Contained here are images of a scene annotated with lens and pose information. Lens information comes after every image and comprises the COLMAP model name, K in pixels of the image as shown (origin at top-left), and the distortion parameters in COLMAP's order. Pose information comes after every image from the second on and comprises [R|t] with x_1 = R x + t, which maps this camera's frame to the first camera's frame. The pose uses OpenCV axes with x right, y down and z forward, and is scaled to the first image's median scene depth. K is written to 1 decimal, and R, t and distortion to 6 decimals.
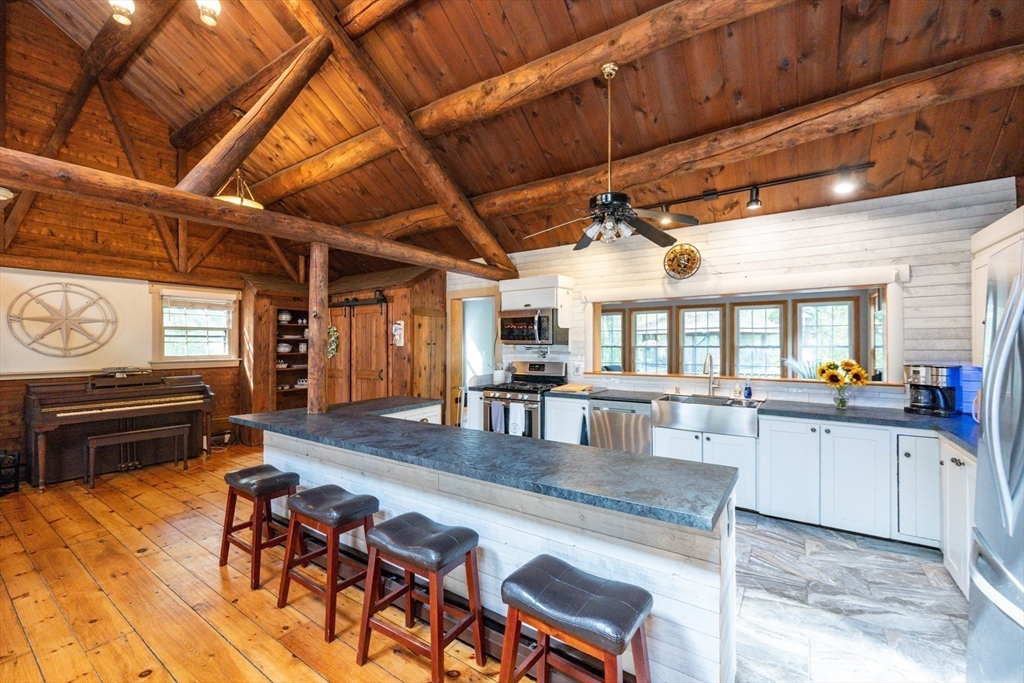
lens RADIAL K [[420.5, 0, 512.0], [0, 420.5, 341.5], [0, 0, 1]] dist [0.000457, 0.000400]
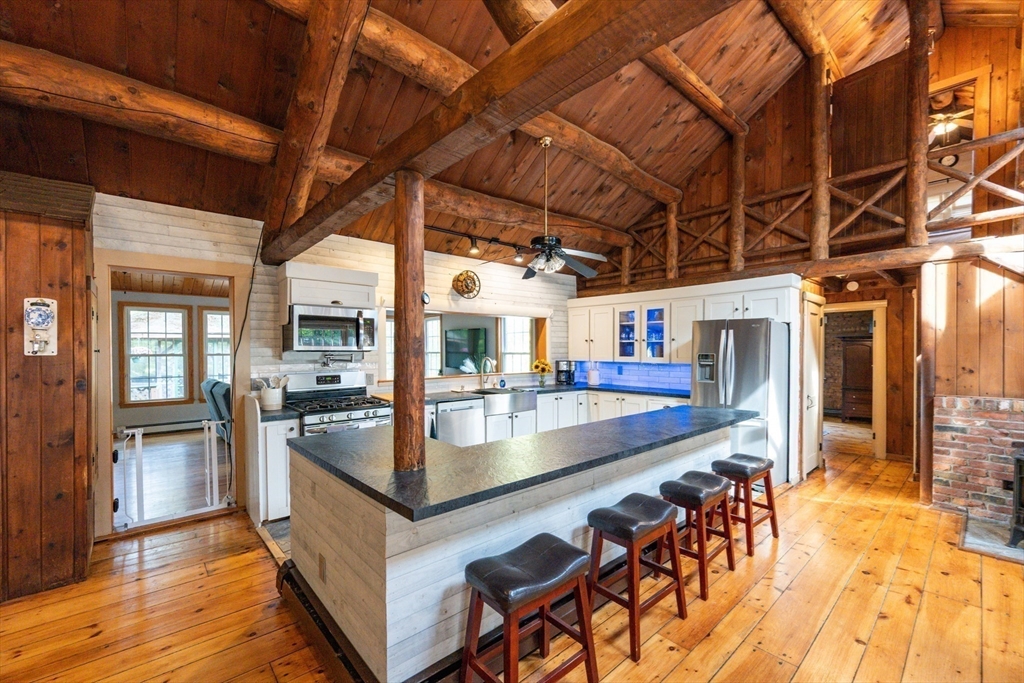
lens RADIAL K [[416.9, 0, 510.0], [0, 416.9, 349.7], [0, 0, 1]] dist [0.000114, -0.000321]
pose [[0.242161, 0.001905, 0.970234, -0.648884], [-0.002640, 0.999996, -0.001304, 0.004591], [-0.970233, -0.002246, 0.242165, 0.484029]]
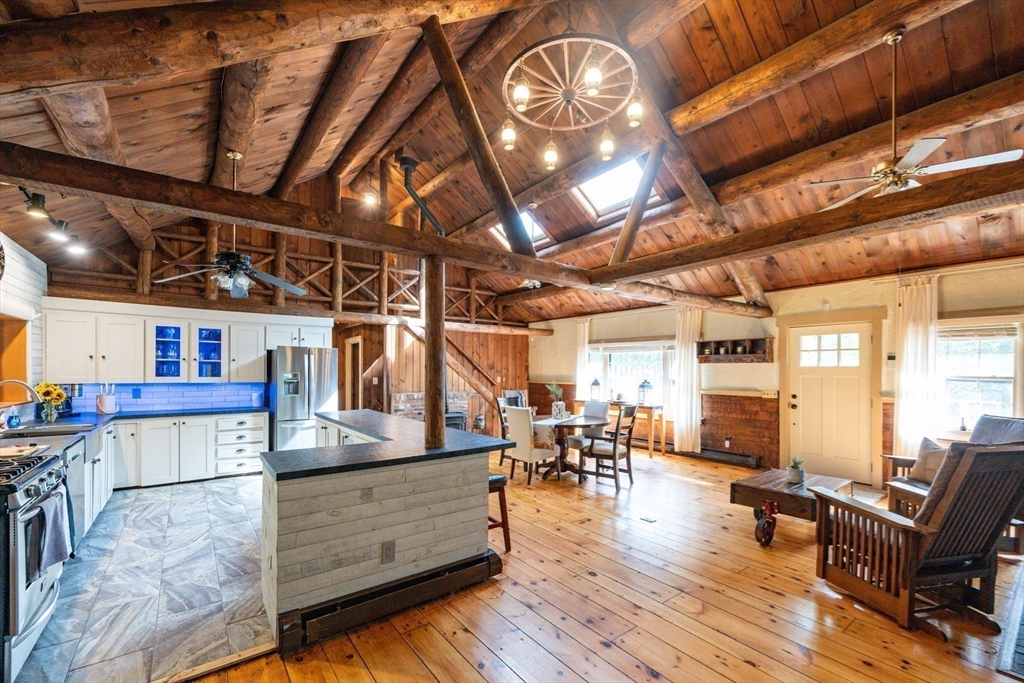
lens RADIAL K [[426.7, 0, 513.2], [0, 426.7, 370.3], [0, 0, 1]] dist [-0.001194, -0.000161]
pose [[-0.950573, -0.002353, 0.310493, -0.599588], [-0.004517, 0.999970, -0.006249, 0.007558], [-0.310469, -0.007343, -0.950555, 1.206038]]
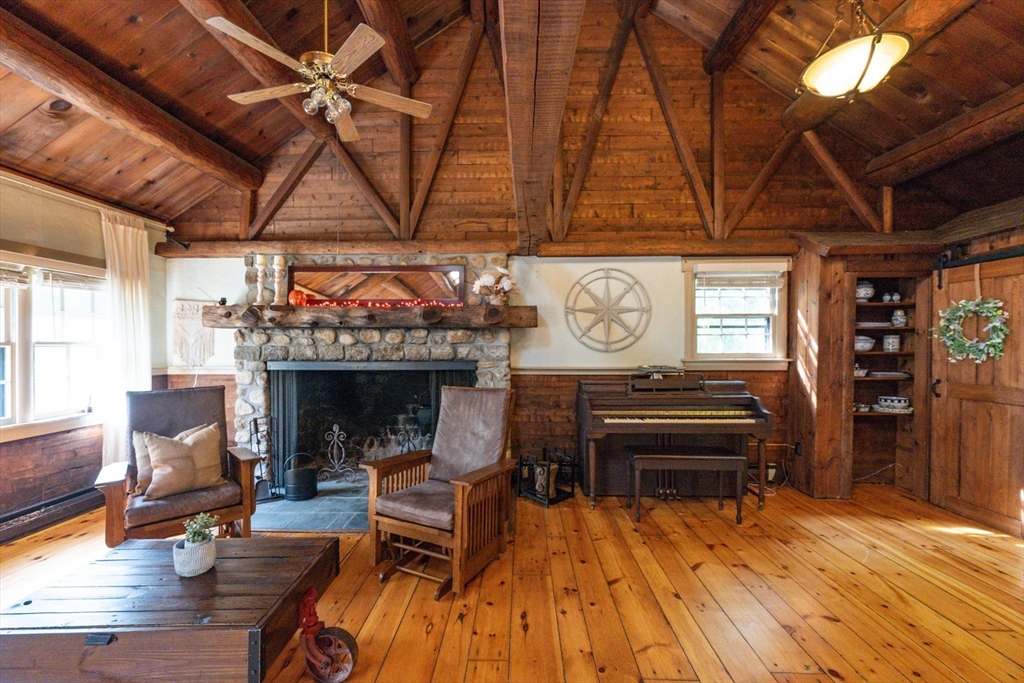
lens RADIAL K [[416.9, 0, 510.0], [0, 416.9, 349.7], [0, 0, 1]] dist [0.000114, -0.000321]
pose [[0.546208, 0.011112, -0.837576, -0.412481], [0.005464, 0.999843, 0.016828, 0.015340], [0.837632, -0.013768, 0.546061, 0.328921]]
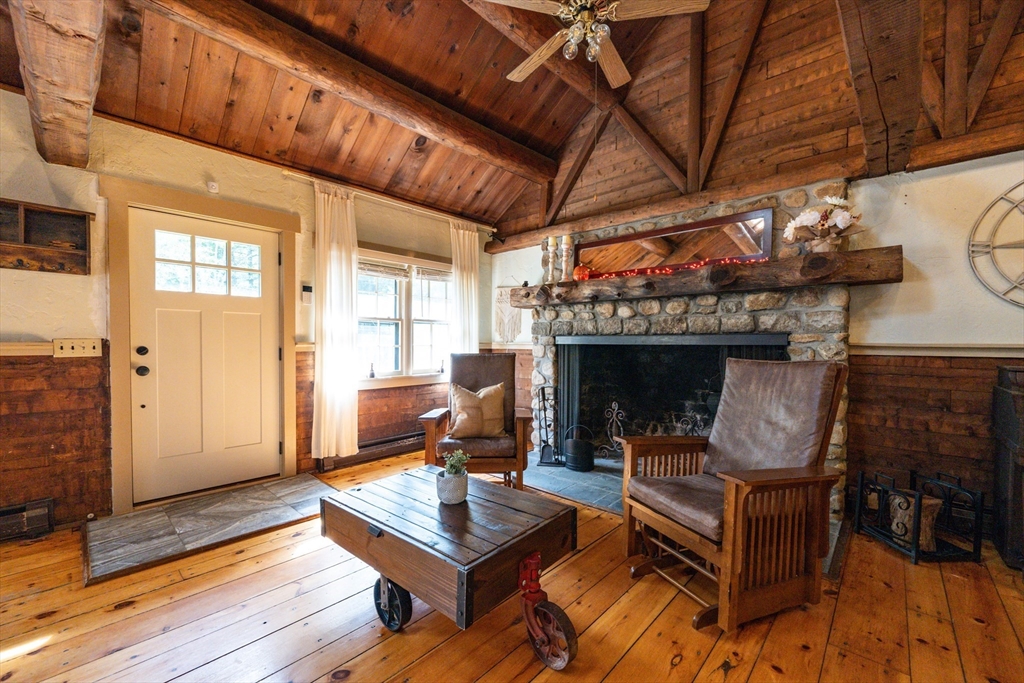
lens RADIAL K [[413.0, 0, 513.2], [0, 413.0, 352.4], [0, 0, 1]] dist [-0.000684, -0.000328]
pose [[-0.136764, 0.024406, -0.990303, -0.483242], [0.003056, 0.999702, 0.024216, 0.060814], [0.990599, 0.000285, -0.136798, 0.404074]]
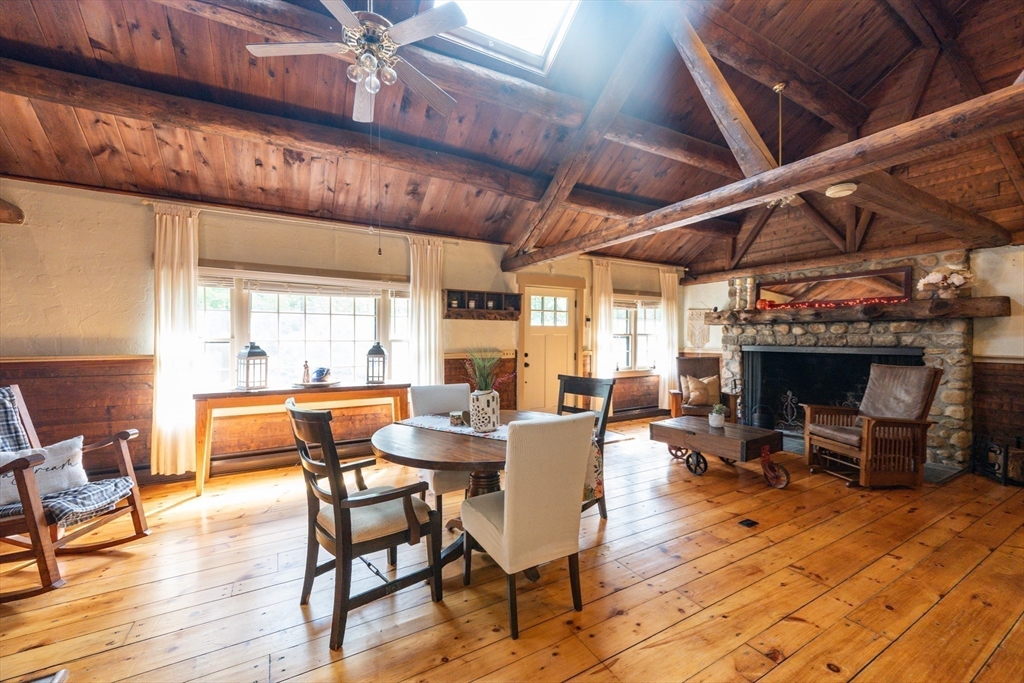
lens RADIAL K [[408.9, 0, 509.4], [0, 408.9, 340.3], [0, 0, 1]] dist [-0.001736, -0.000097]
pose [[-0.433365, 0.006239, -0.901197, 0.087652], [0.006390, 0.999972, 0.003850, 0.023714], [0.901196, -0.004090, -0.433393, 0.277206]]
